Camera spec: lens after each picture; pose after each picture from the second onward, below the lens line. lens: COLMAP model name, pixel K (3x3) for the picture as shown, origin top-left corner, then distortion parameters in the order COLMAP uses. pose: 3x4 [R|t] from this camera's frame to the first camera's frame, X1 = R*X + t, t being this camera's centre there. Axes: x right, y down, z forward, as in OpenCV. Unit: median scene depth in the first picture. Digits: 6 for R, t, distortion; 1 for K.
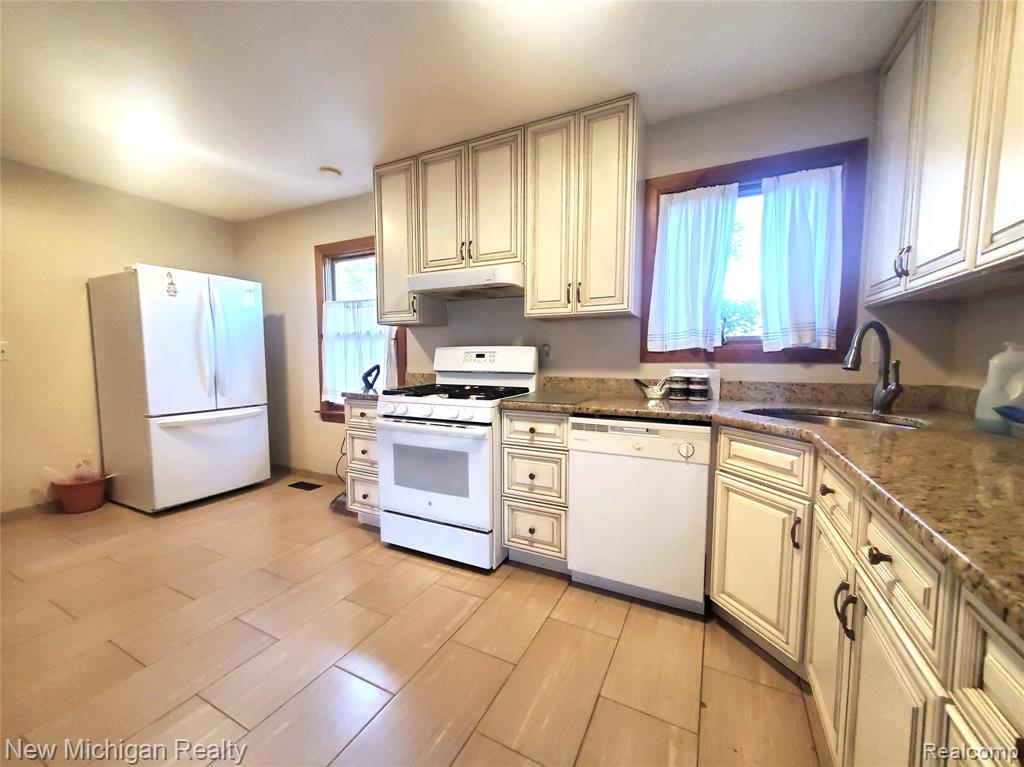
lens RADIAL K [[407.6, 0, 510.6], [0, 407.6, 391.9], [0, 0, 1]] dist [0.000176, -0.000071]
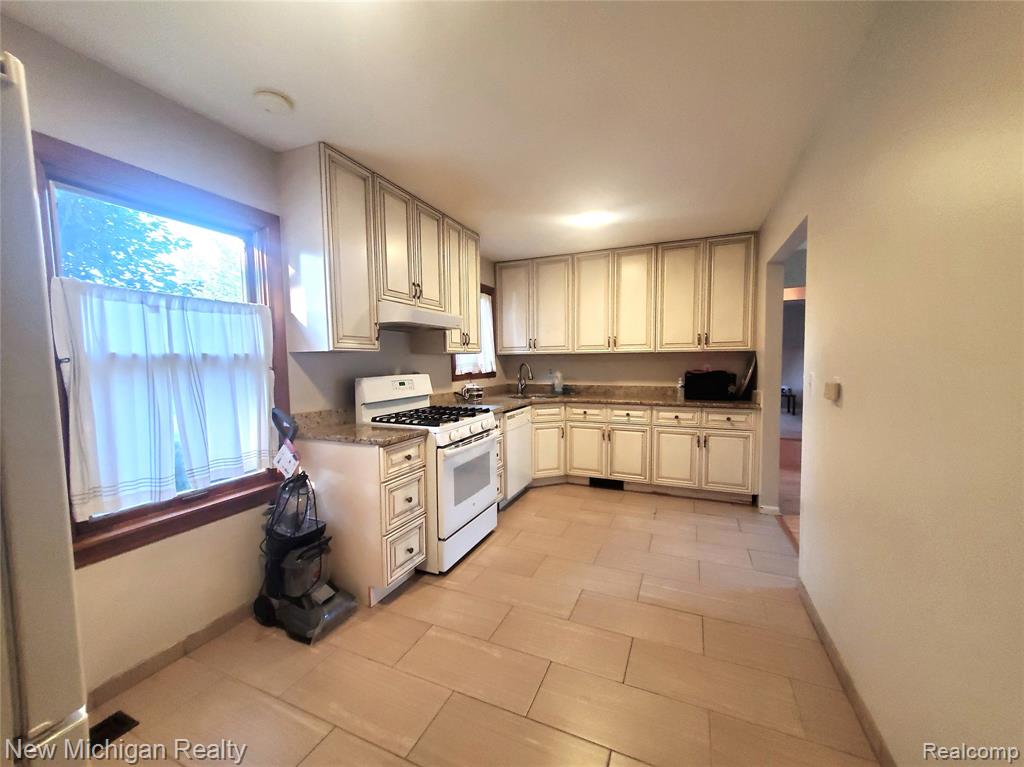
lens RADIAL K [[407.6, 0, 510.6], [0, 407.6, 391.9], [0, 0, 1]] dist [0.000176, -0.000071]
pose [[-0.057940, -0.078293, 0.995245, -1.332598], [0.095950, 0.991868, 0.083613, -0.148032], [-0.993698, 0.100338, -0.049957, 0.872379]]
